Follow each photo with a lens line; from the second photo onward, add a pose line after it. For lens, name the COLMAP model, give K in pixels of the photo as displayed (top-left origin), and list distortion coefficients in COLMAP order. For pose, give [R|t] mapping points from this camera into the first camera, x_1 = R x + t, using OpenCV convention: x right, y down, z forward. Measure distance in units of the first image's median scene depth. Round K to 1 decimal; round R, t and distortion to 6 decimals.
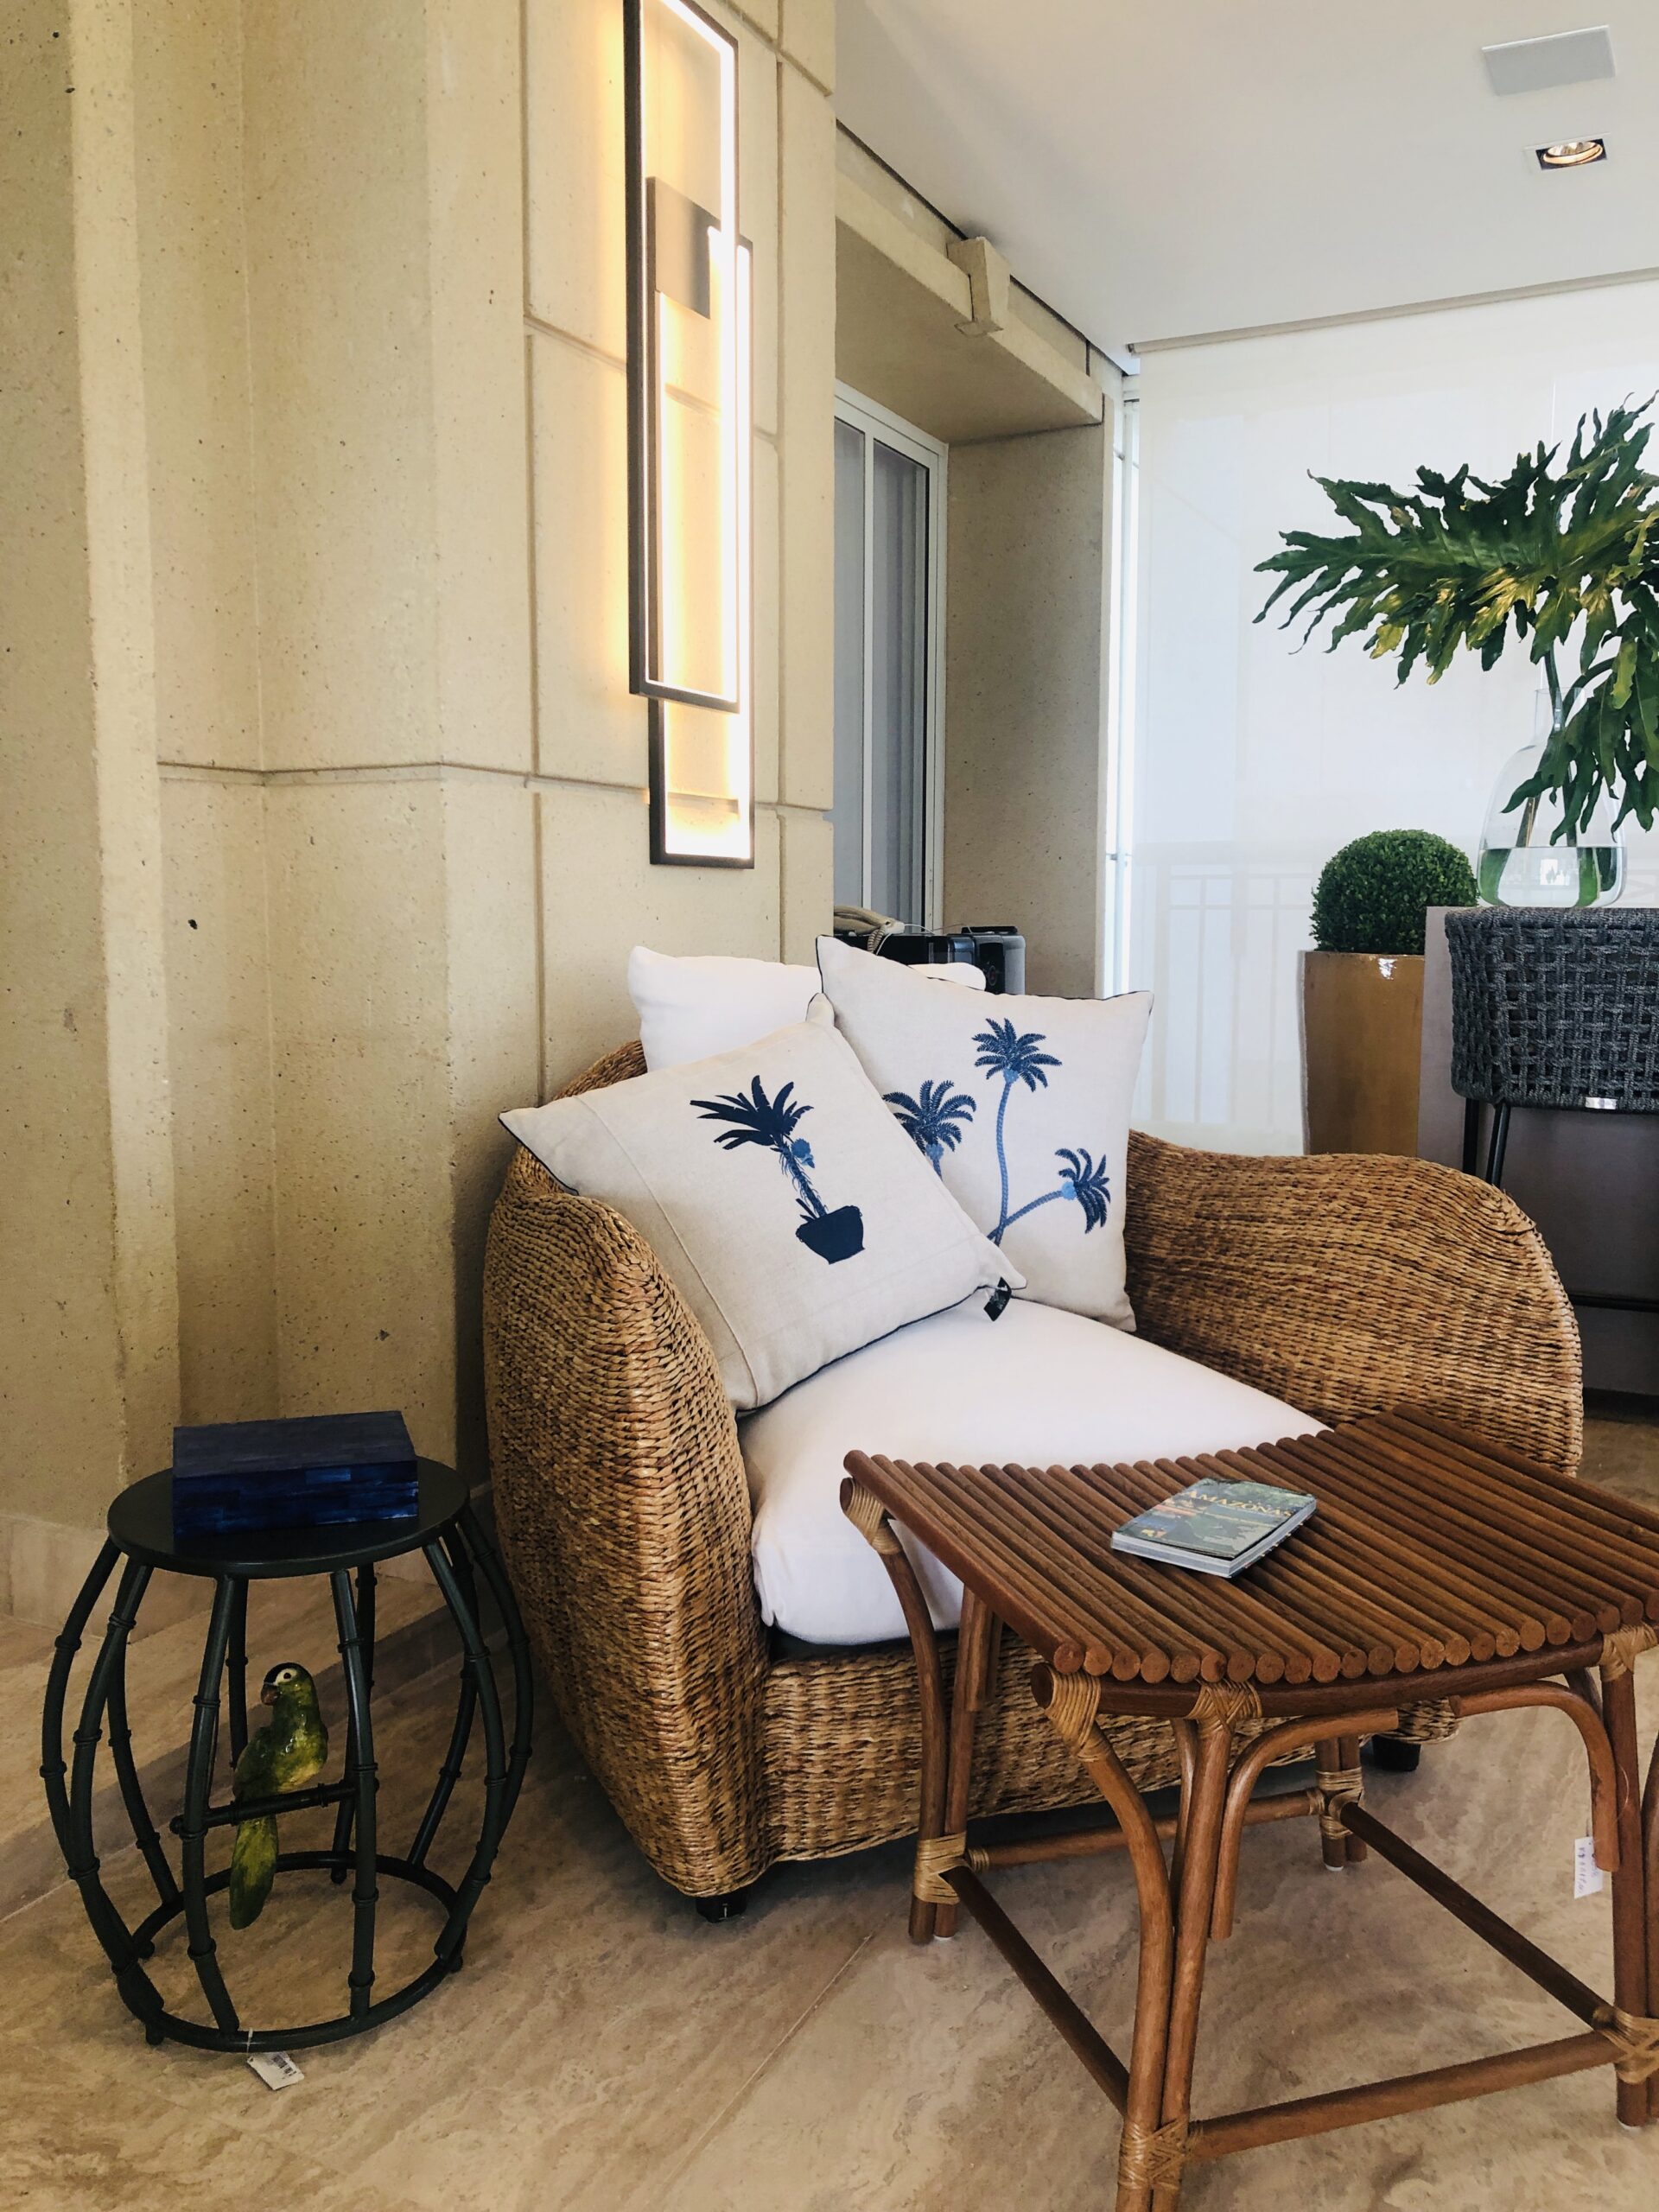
lens RADIAL K [[1796.1, 0, 826.5], [0, 1796.1, 1106.4], [0, 0, 1]] dist [0.015985, -0.028745]
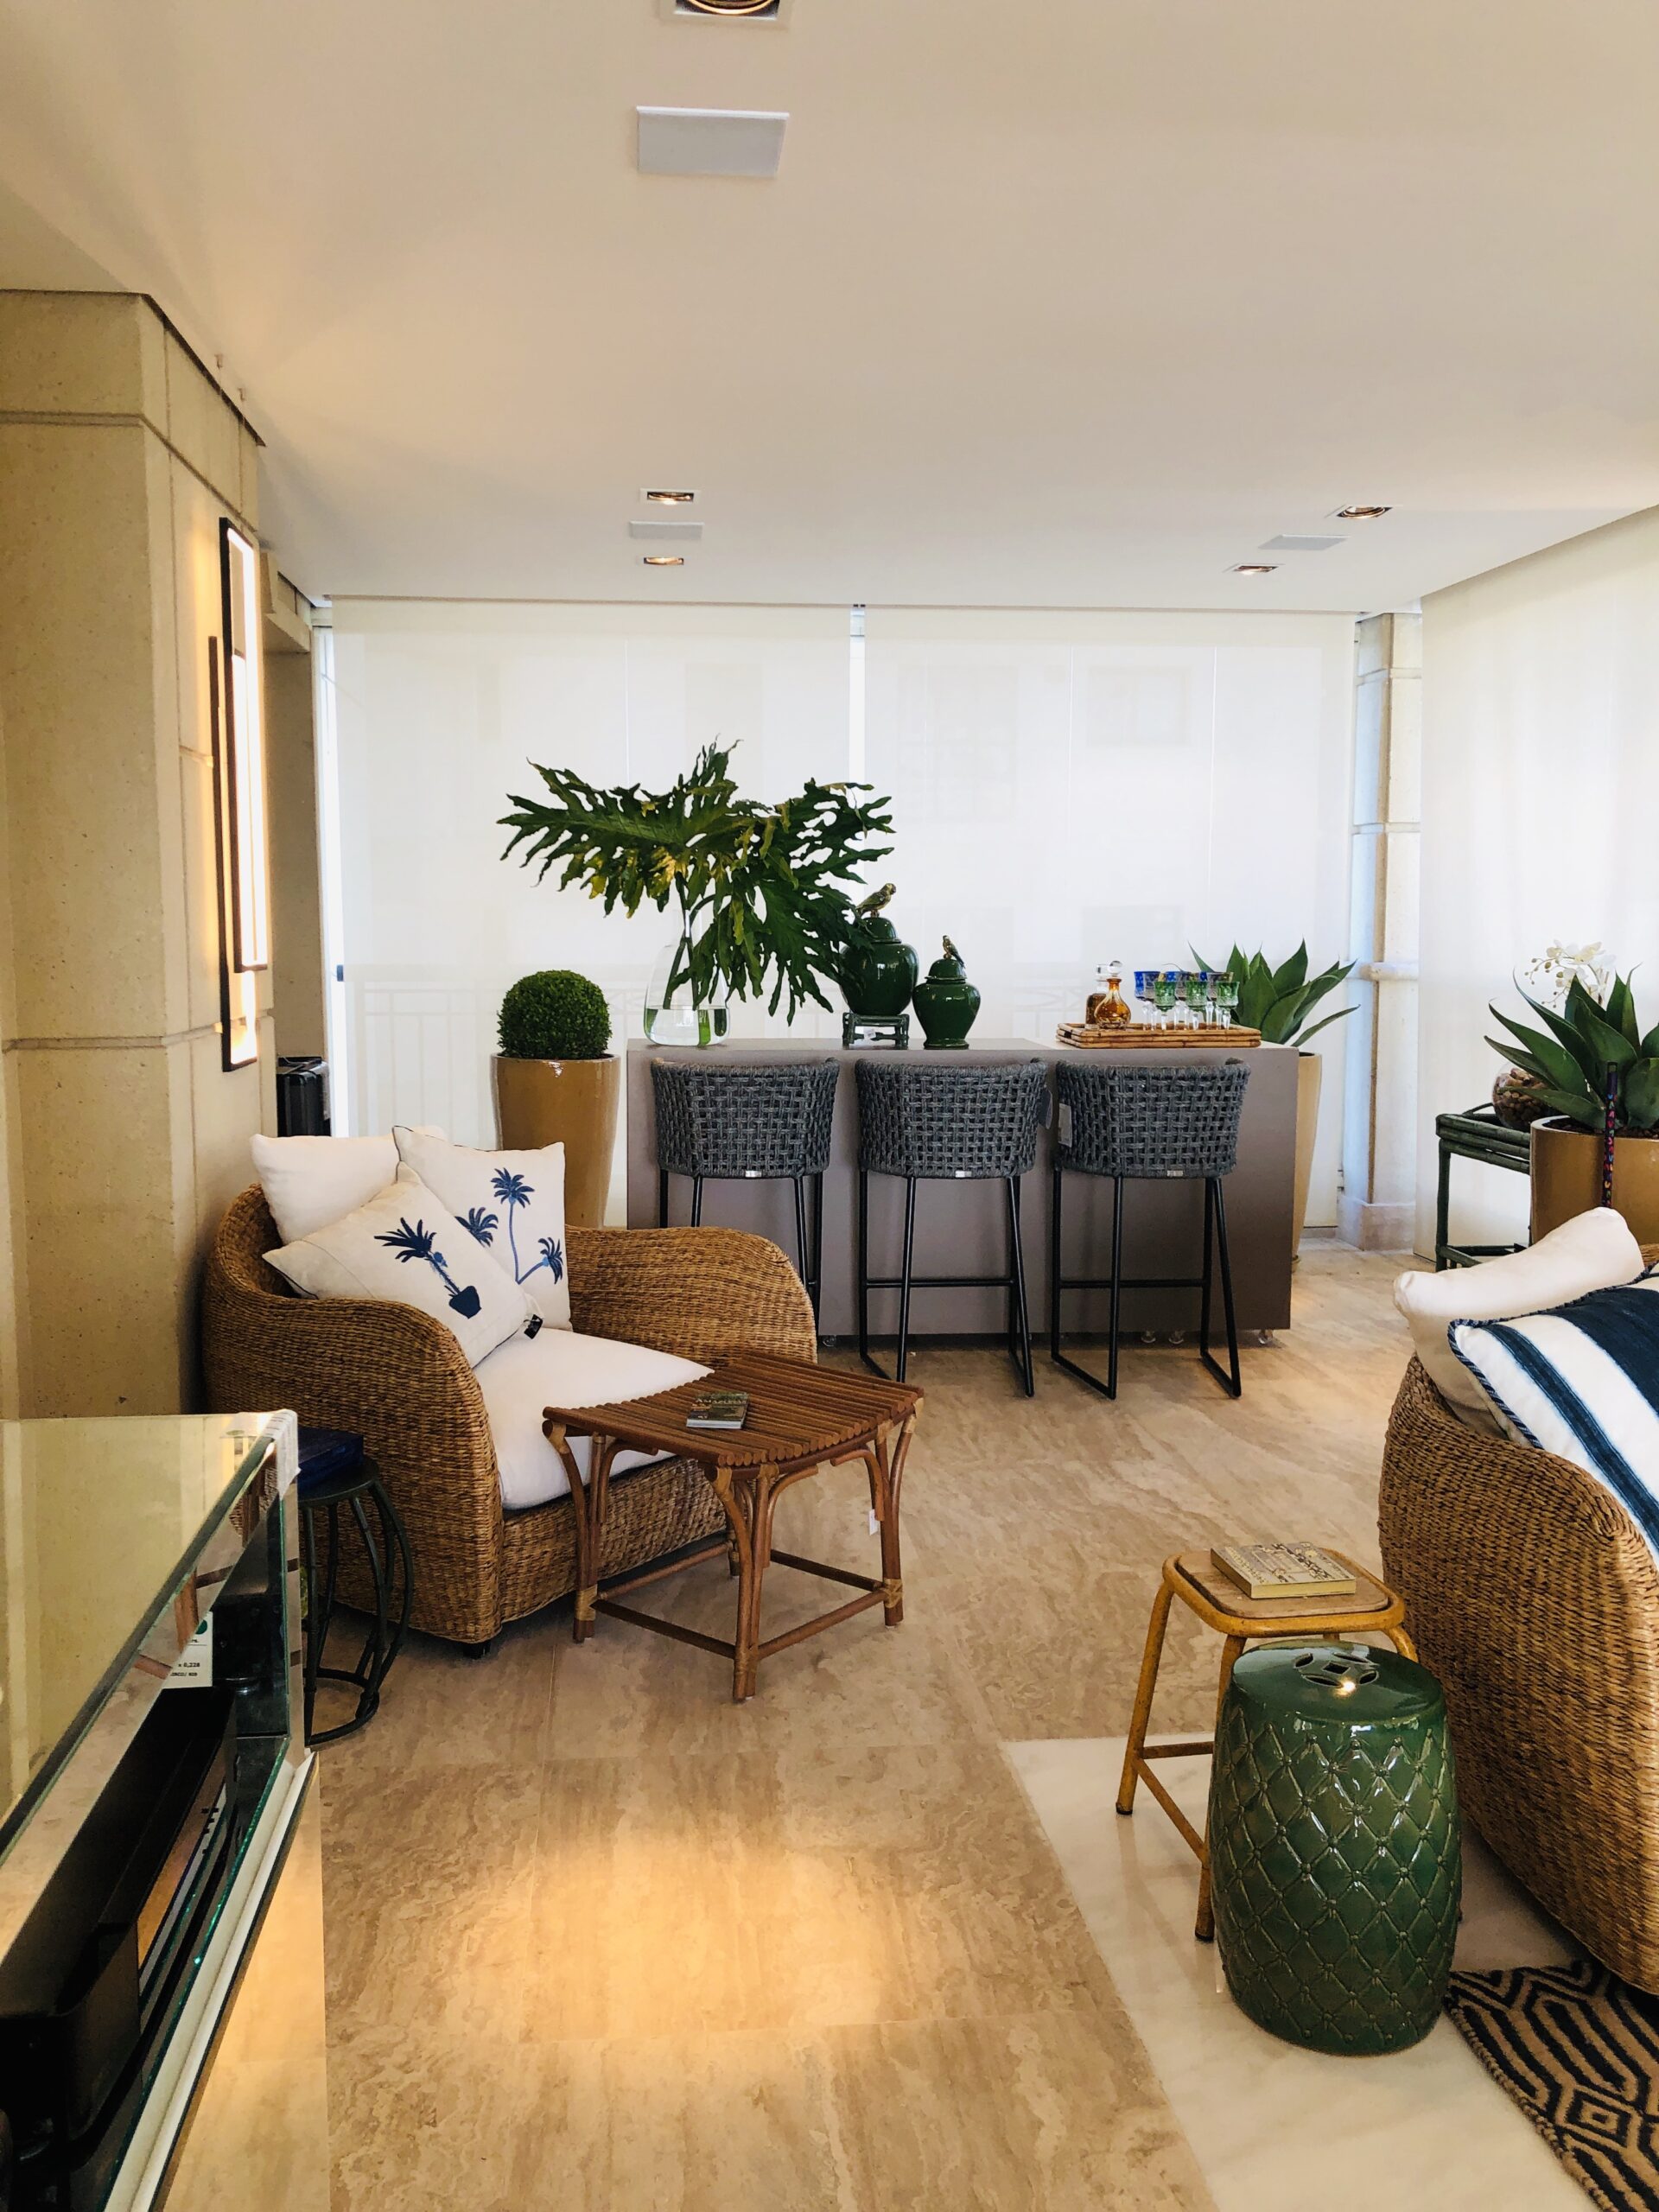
lens RADIAL K [[1796.1, 0, 828.4], [0, 1796.1, 1103.9], [0, 0, 1]] dist [0.015985, -0.028745]
pose [[0.834041, -0.059271, 0.548509, -0.606657], [0.057119, 0.998146, 0.021006, -0.132233], [-0.548737, 0.013810, 0.835881, -0.665581]]
